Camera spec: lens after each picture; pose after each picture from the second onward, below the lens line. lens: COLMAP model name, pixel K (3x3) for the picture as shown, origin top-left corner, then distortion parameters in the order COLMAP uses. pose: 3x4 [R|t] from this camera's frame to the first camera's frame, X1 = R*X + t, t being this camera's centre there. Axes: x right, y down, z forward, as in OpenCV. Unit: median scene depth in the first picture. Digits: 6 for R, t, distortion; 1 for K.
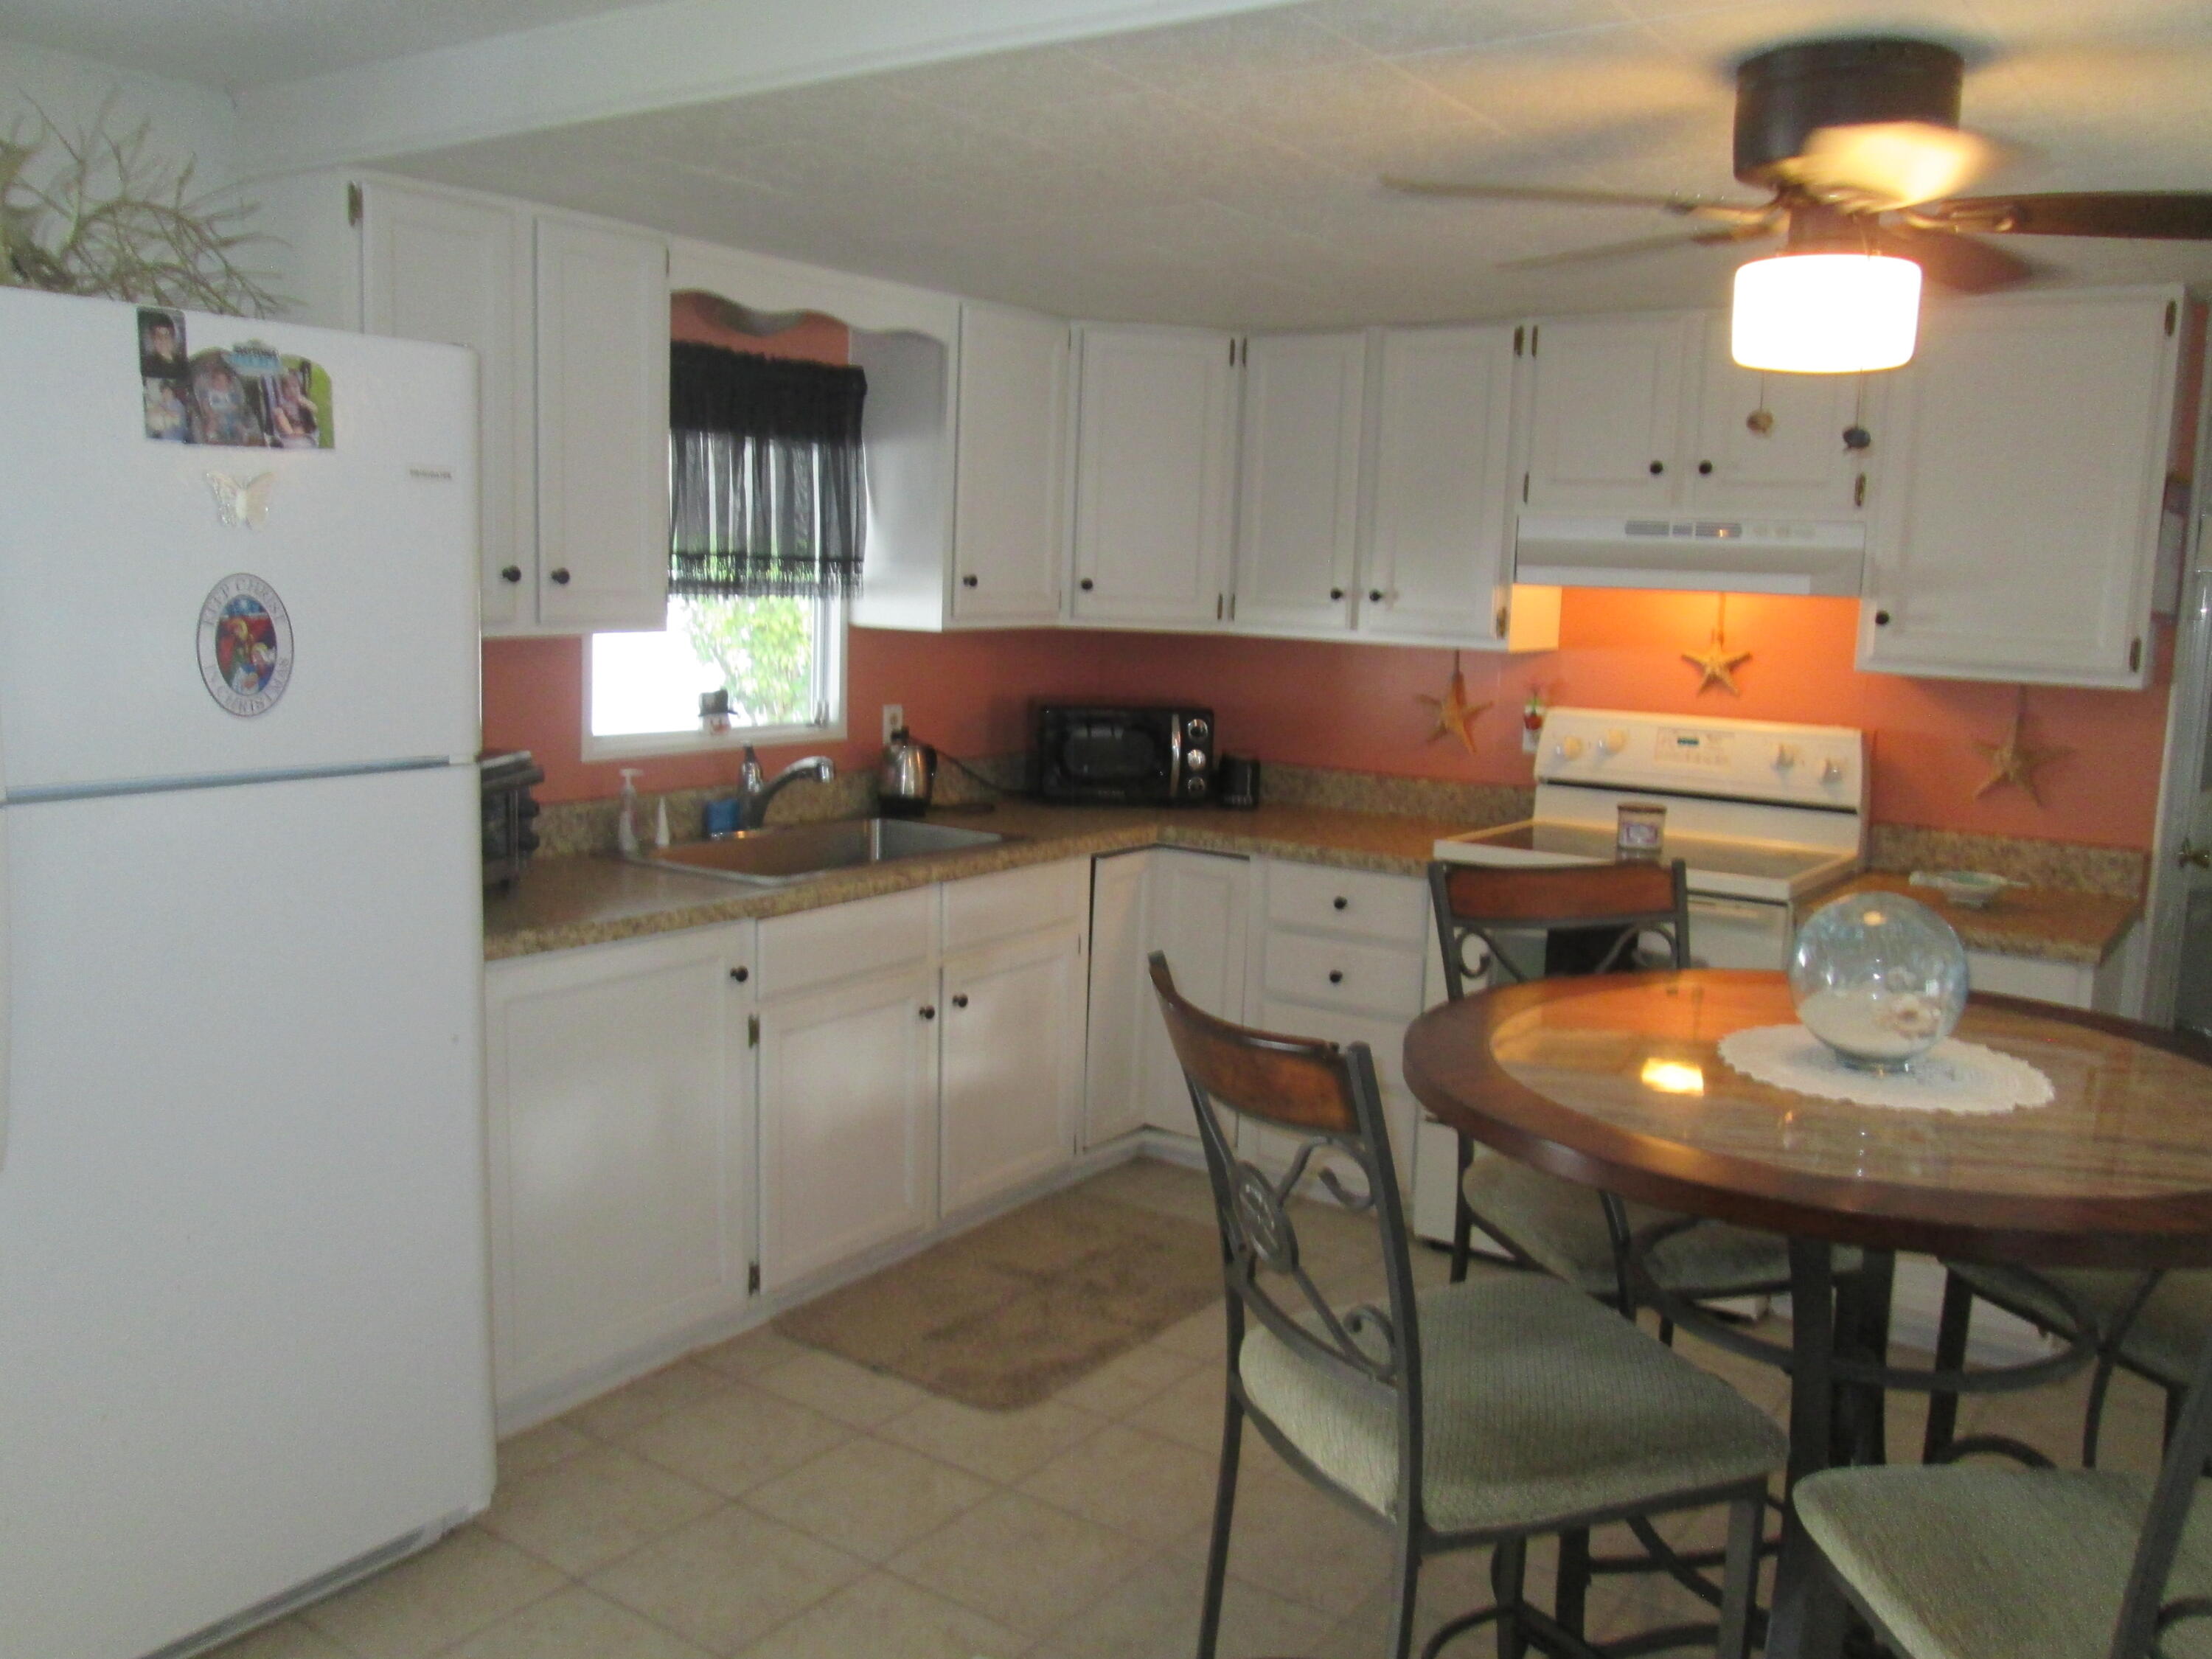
lens RADIAL K [[1843.1, 0, 1081.7], [0, 1843.1, 807.9], [0, 0, 1]] dist [-0.051398, 0.029889]
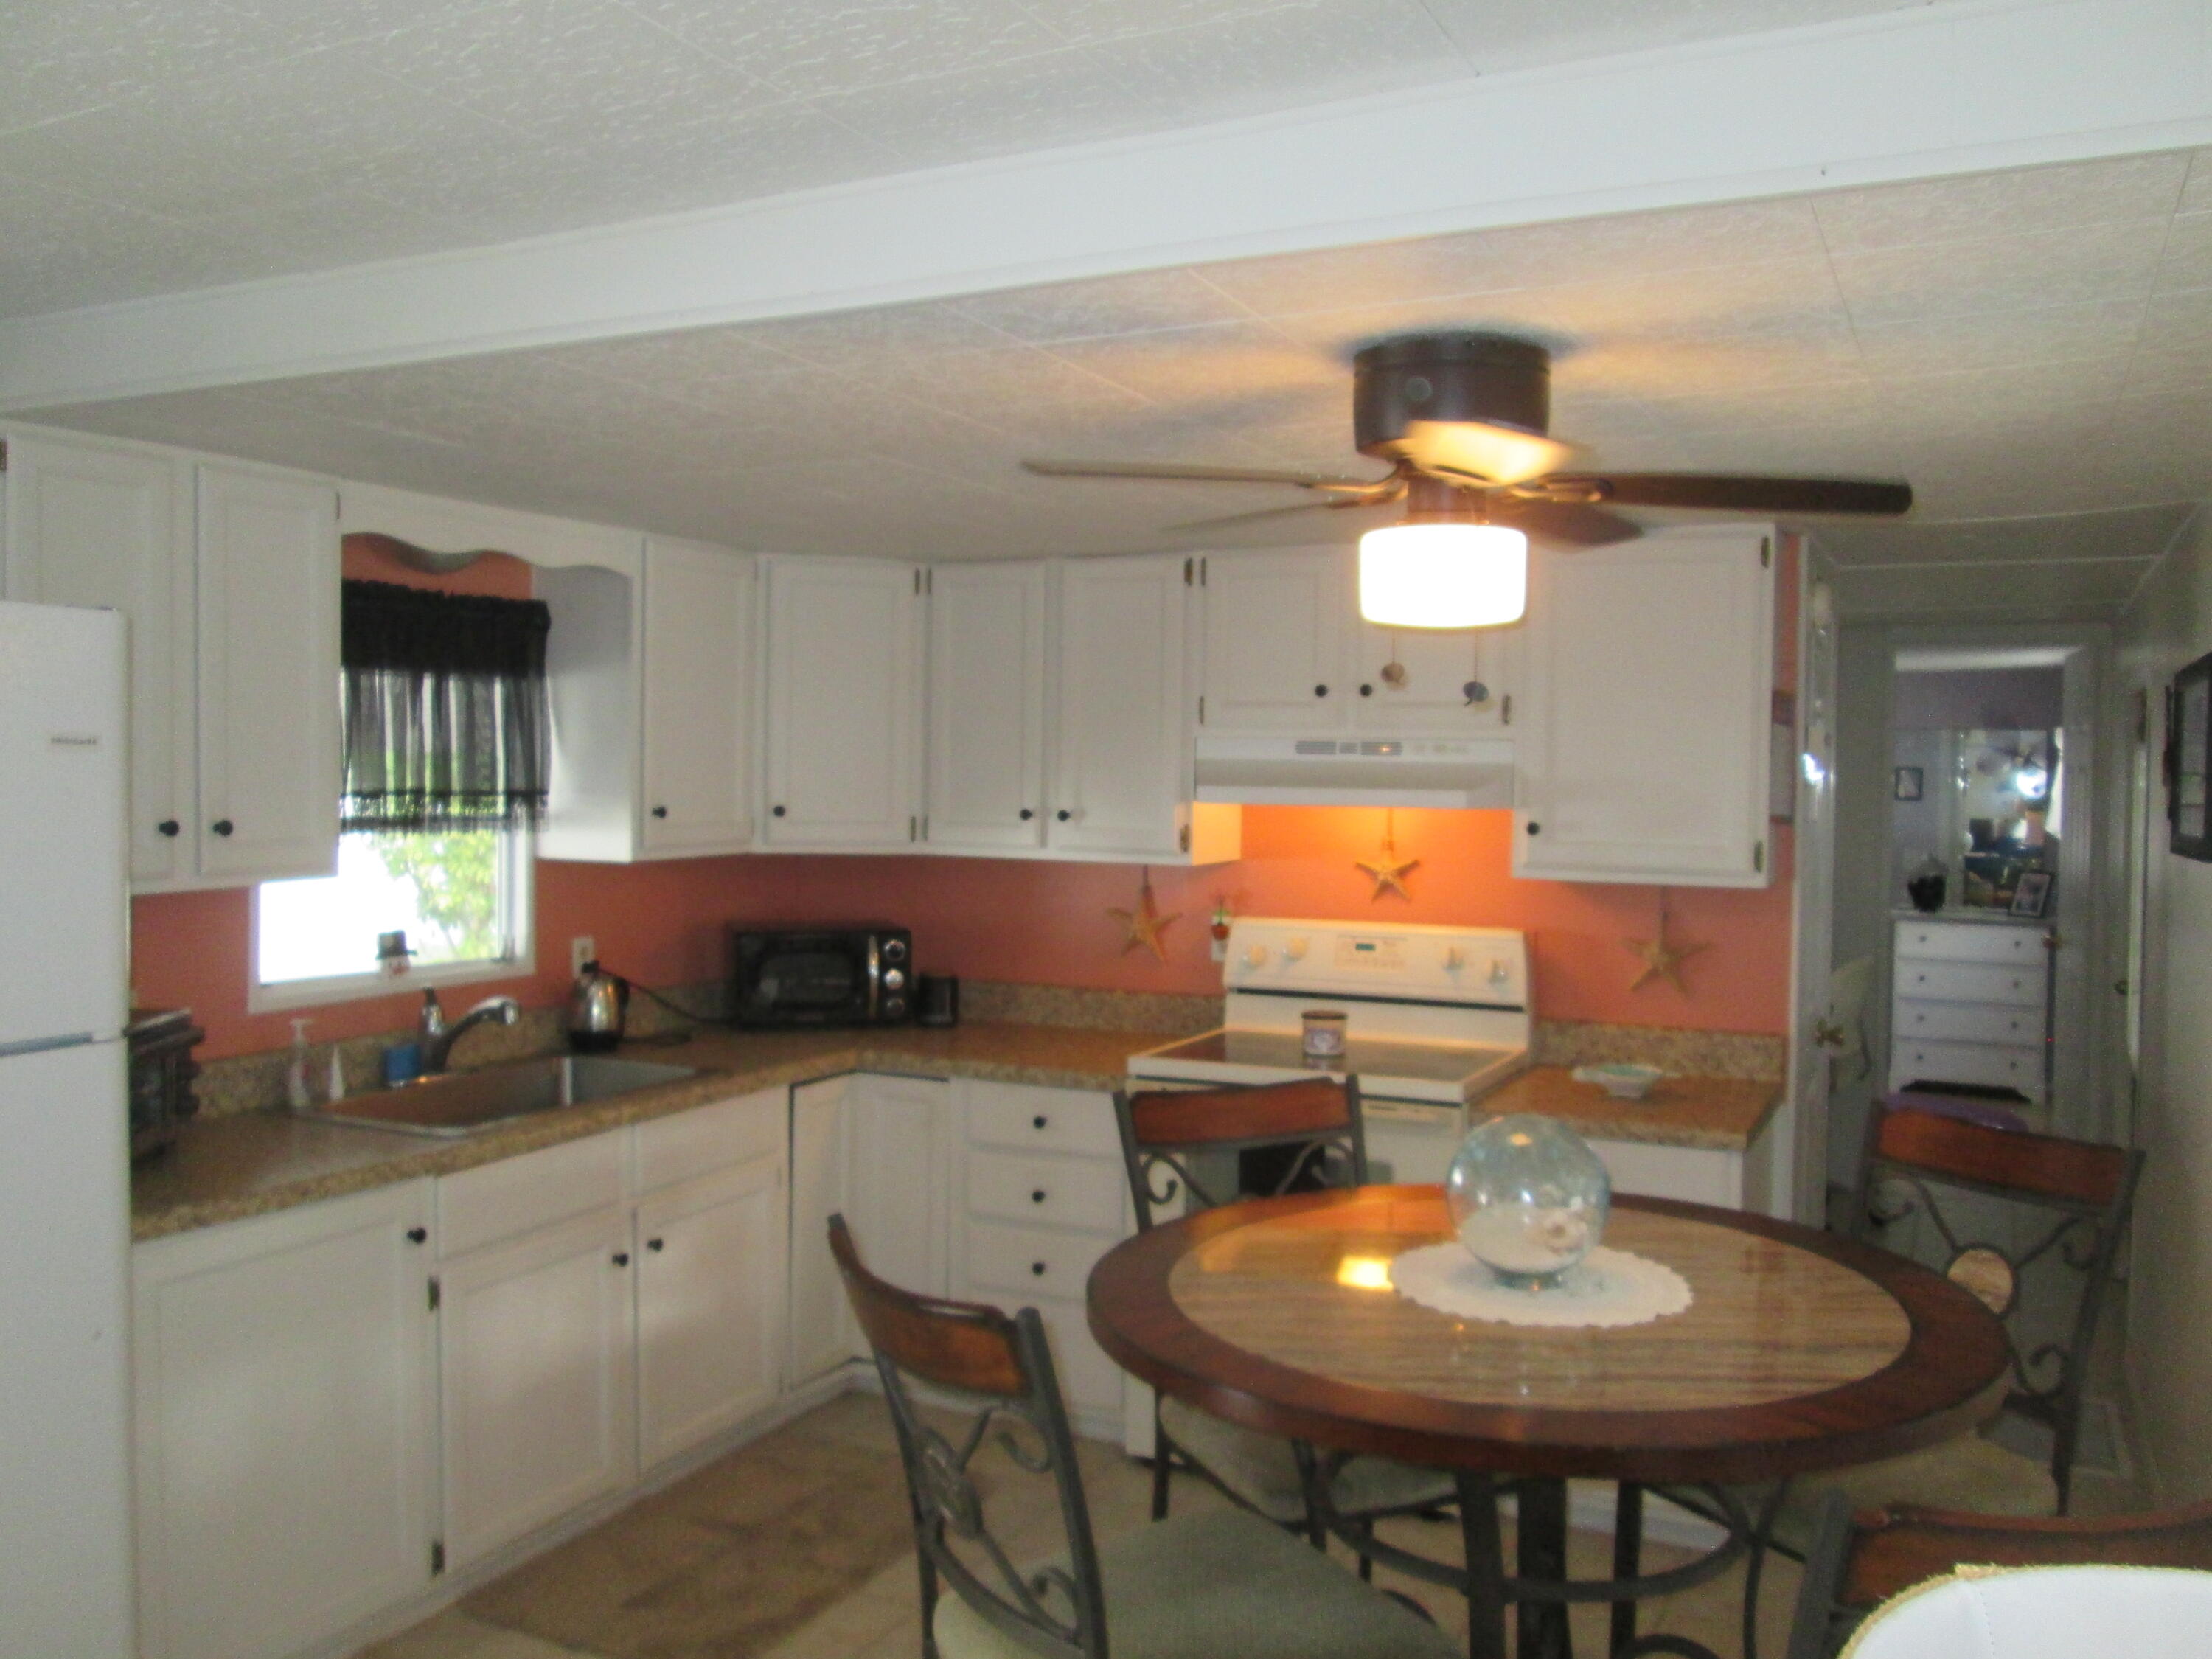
lens RADIAL K [[1843.1, 0, 1081.7], [0, 1843.1, 801.2], [0, 0, 1]] dist [-0.051398, 0.029889]
pose [[0.987739, -0.024835, 0.154126, 0.013097], [0.041053, 0.993839, -0.102949, -0.018683], [-0.150620, 0.108014, 0.982673, -0.013463]]
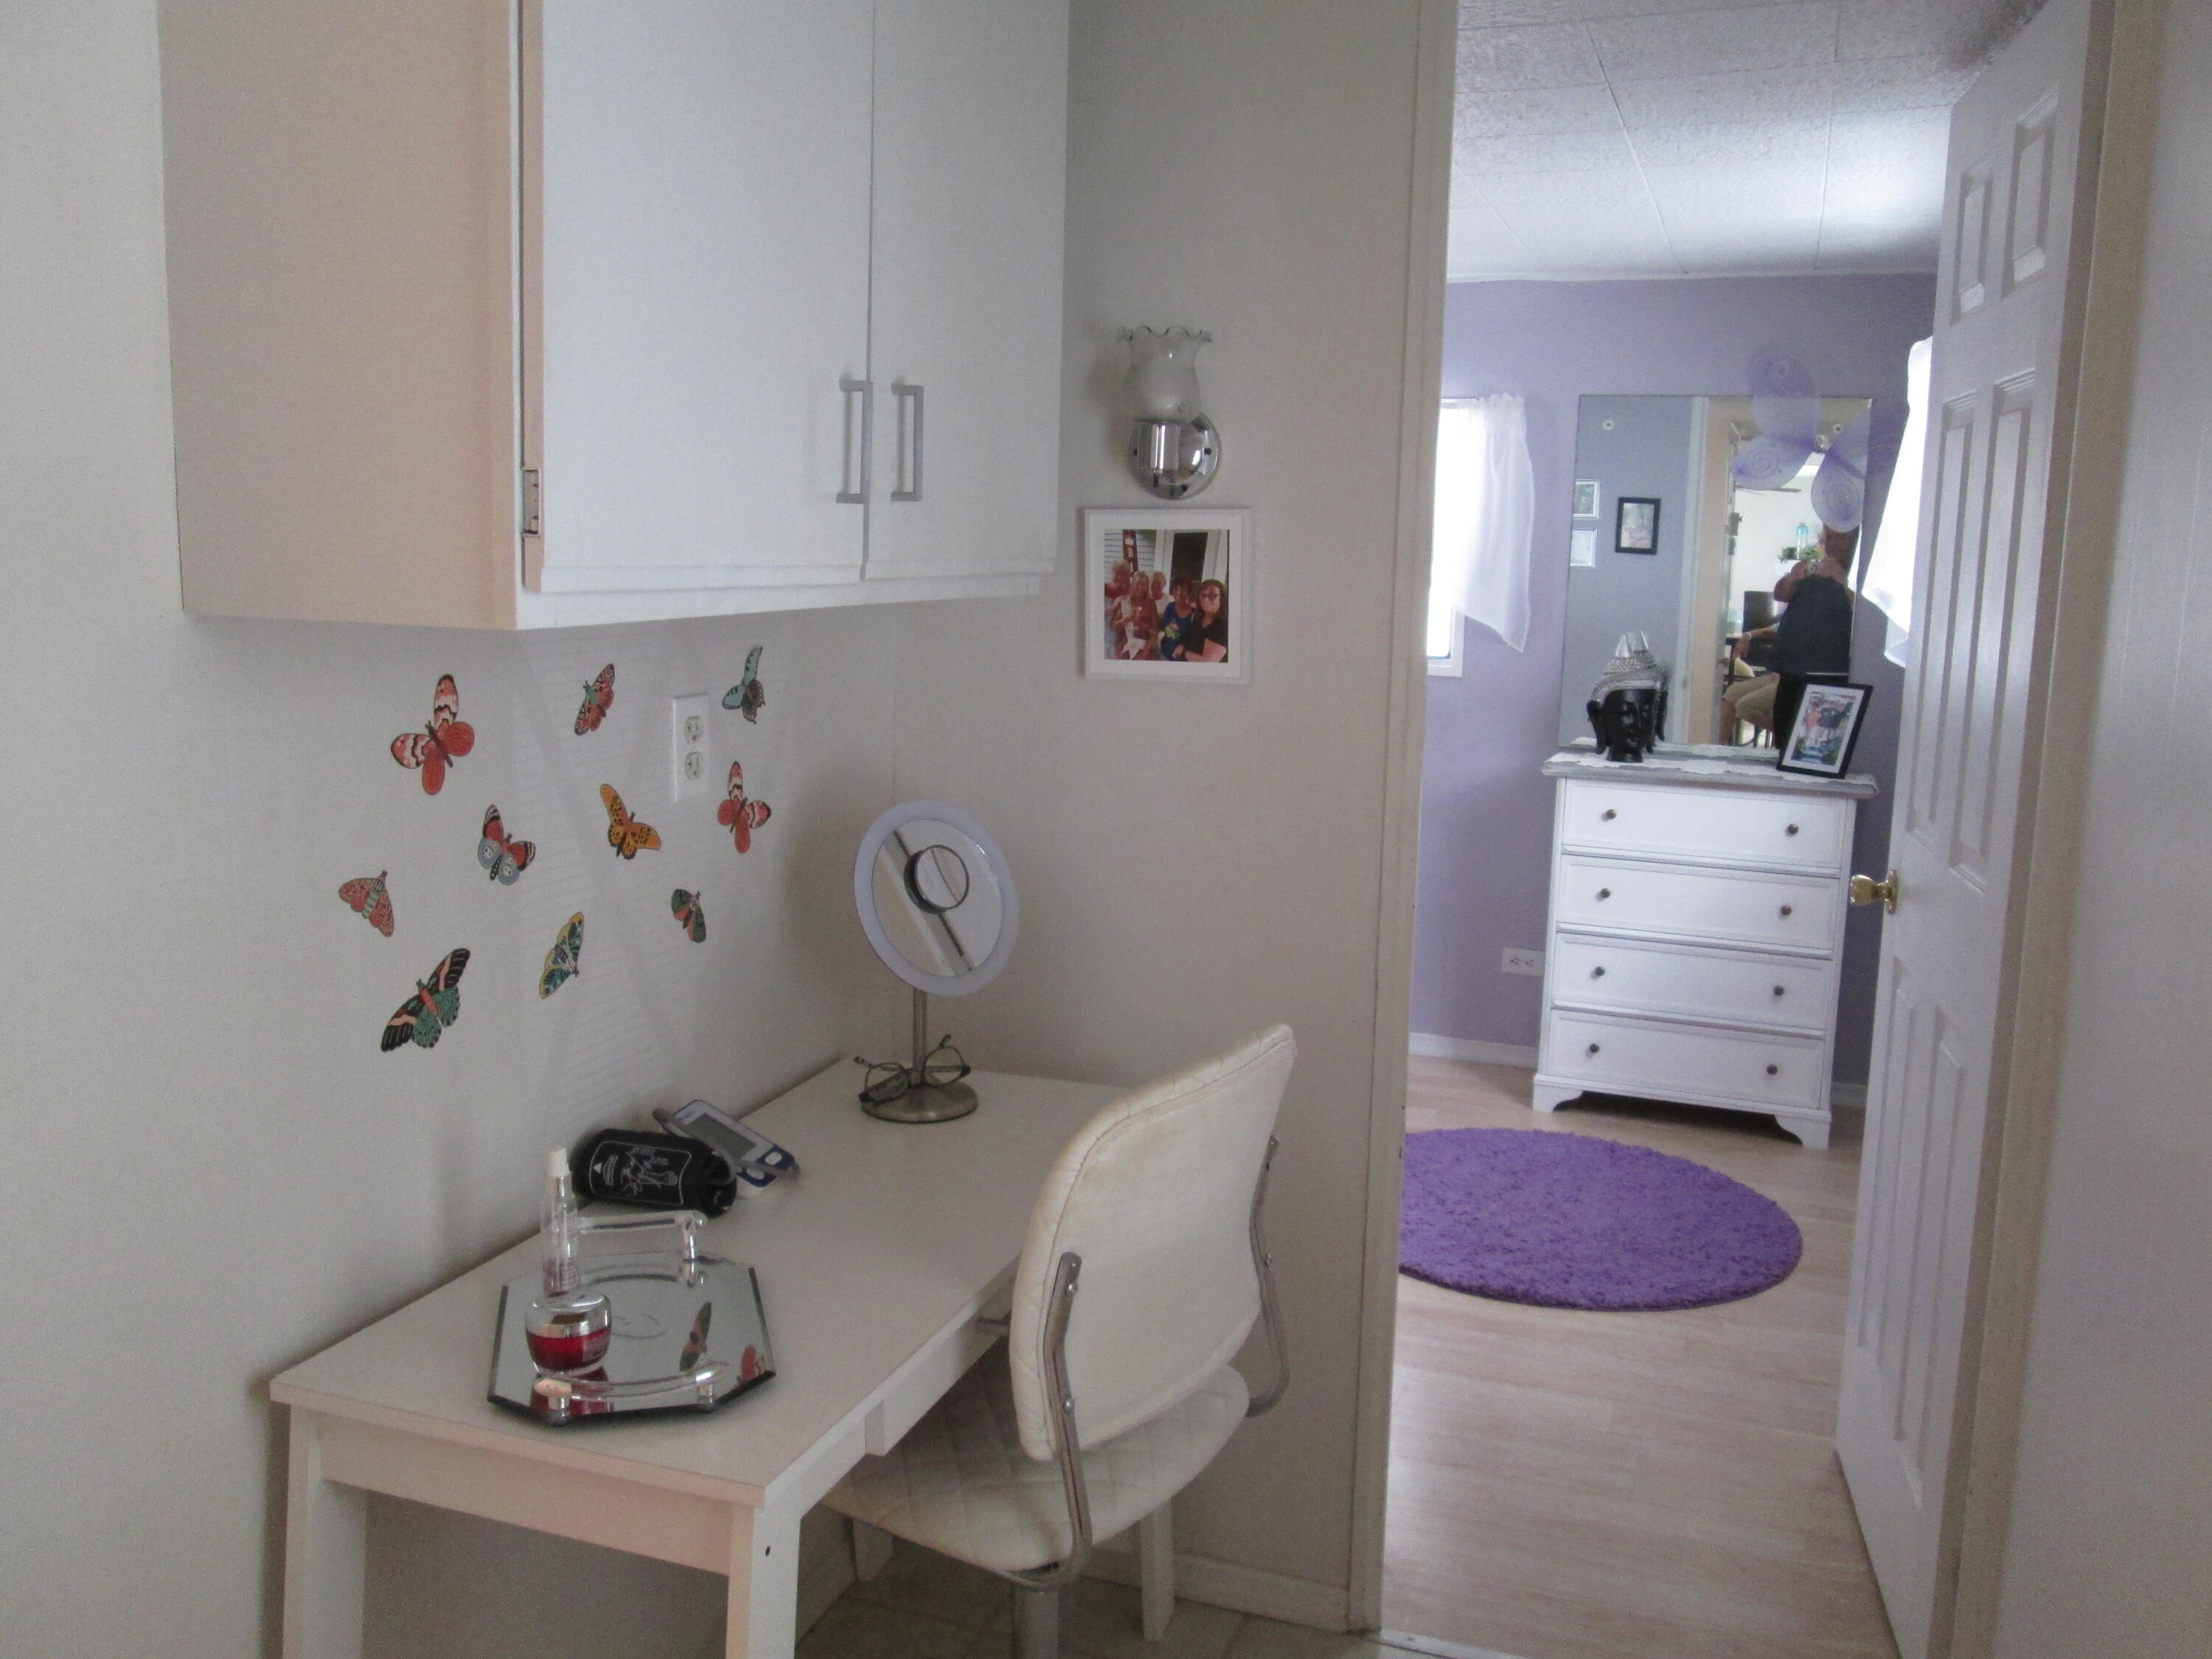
lens RADIAL K [[1843.1, 0, 1095.7], [0, 1843.1, 820.3], [0, 0, 1]] dist [-0.051398, 0.029889]
pose [[0.964426, -0.047694, 0.260013, 0.318275], [0.040508, 0.998636, 0.032930, -0.045154], [-0.261229, -0.021226, 0.965043, 0.410778]]
